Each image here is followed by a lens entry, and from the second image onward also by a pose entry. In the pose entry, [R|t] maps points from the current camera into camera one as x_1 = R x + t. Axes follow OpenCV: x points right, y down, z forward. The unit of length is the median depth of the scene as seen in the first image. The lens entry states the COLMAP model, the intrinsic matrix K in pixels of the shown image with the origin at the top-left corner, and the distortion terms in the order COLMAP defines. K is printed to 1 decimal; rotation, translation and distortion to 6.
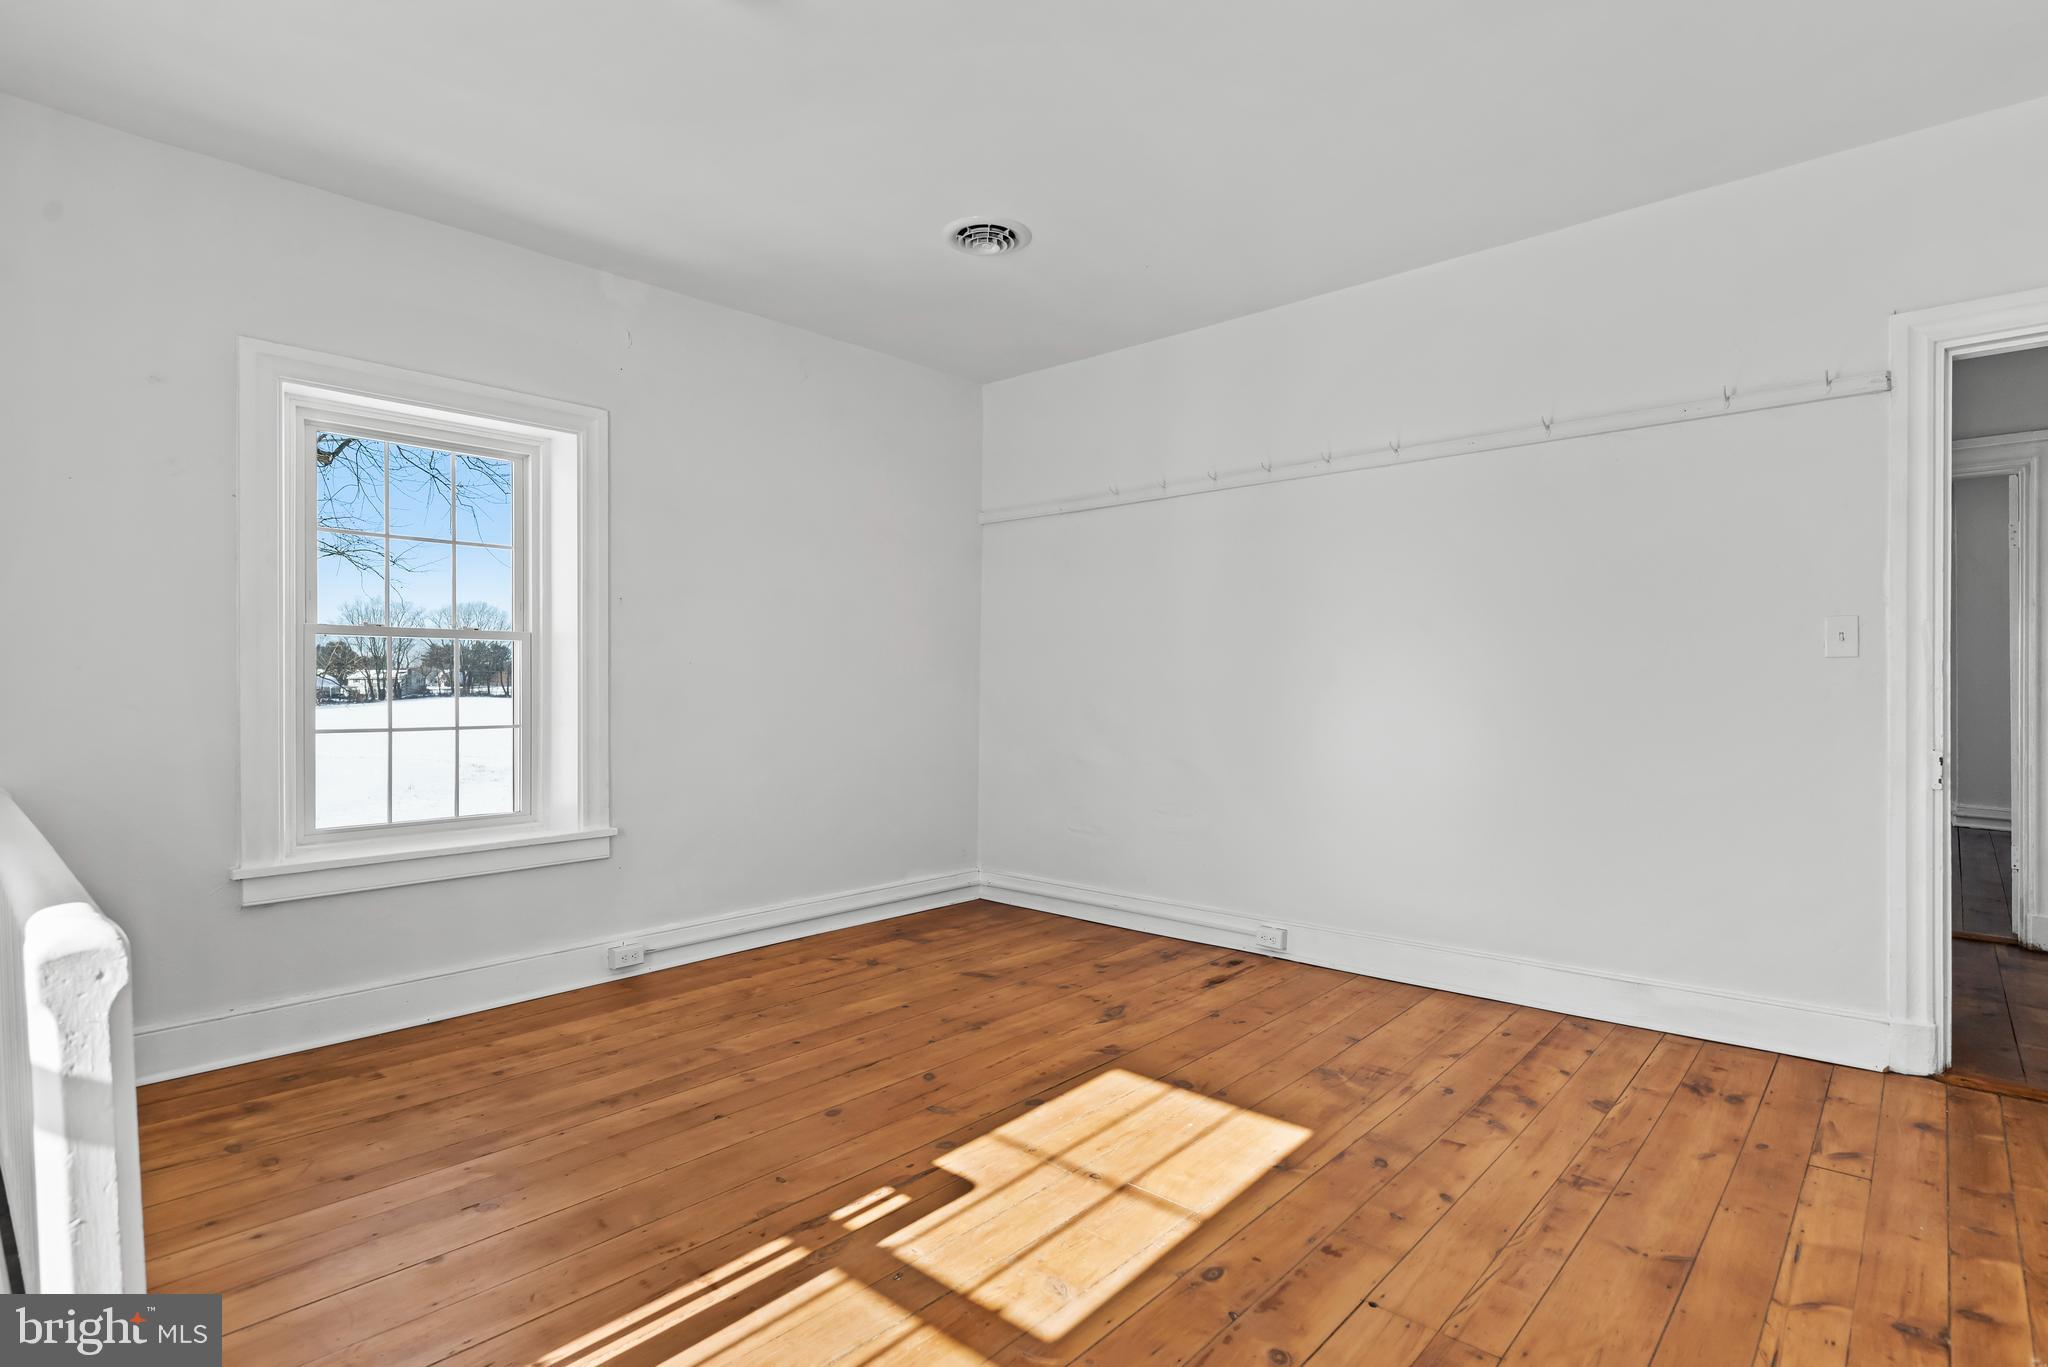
lens RADIAL K [[992.2, 0, 1079.0], [0, 992.2, 686.5], [0, 0, 1]] dist [0.002865, 0.000417]
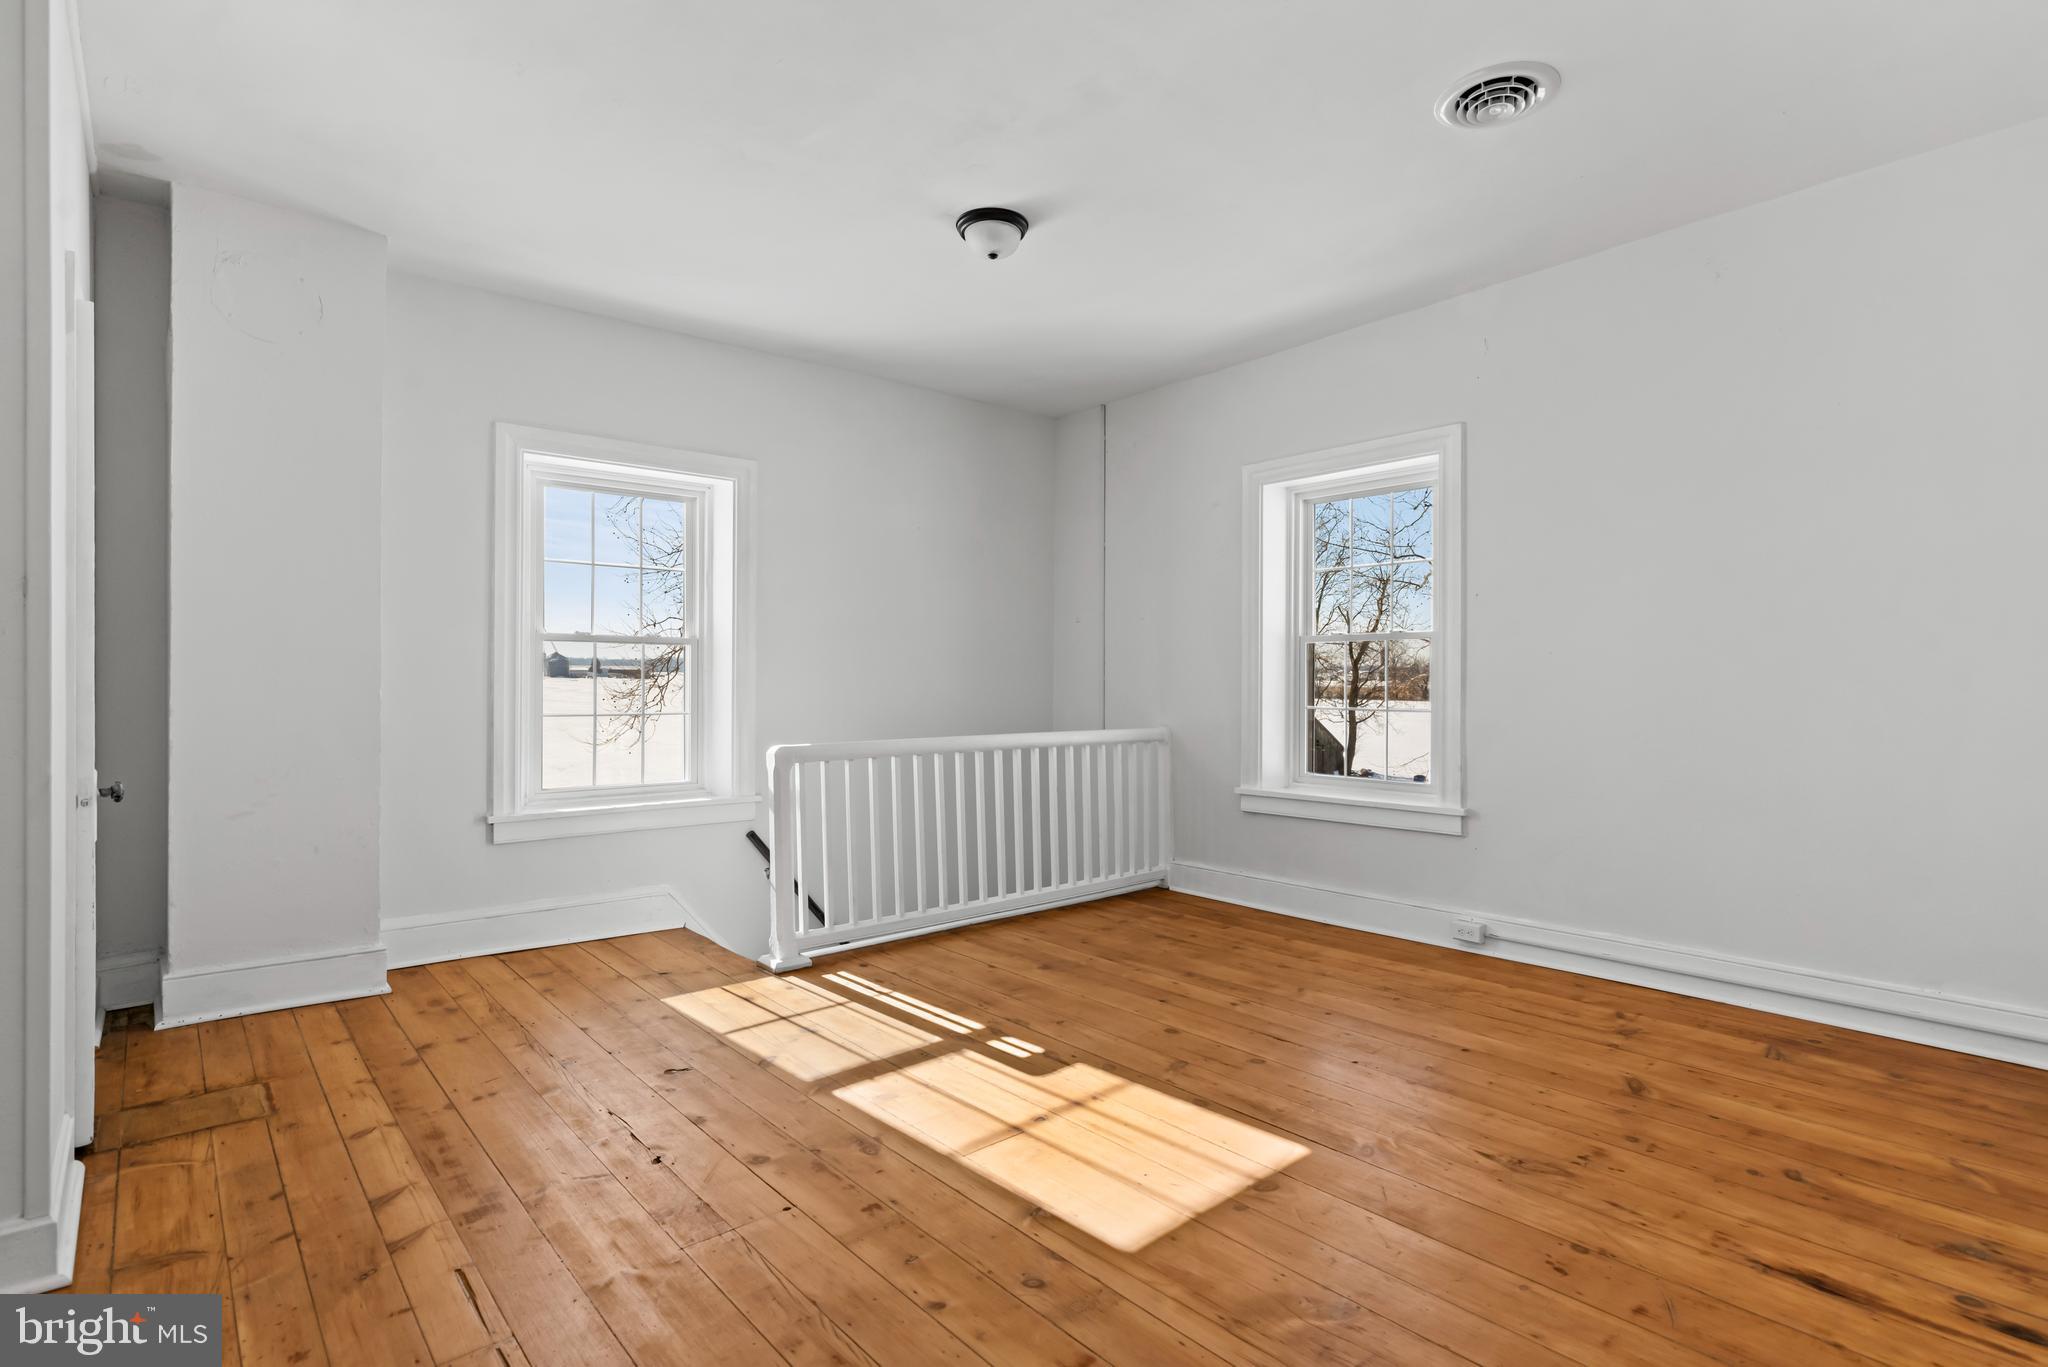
lens RADIAL K [[992.2, 0, 1023.6], [0, 992.2, 683.3], [0, 0, 1]] dist [0.002865, 0.000417]
pose [[-0.131361, 0.002804, -0.991331, 0.729339], [-0.000832, 0.999995, 0.002939, 0.003843], [0.991334, 0.001211, -0.131358, 0.739800]]
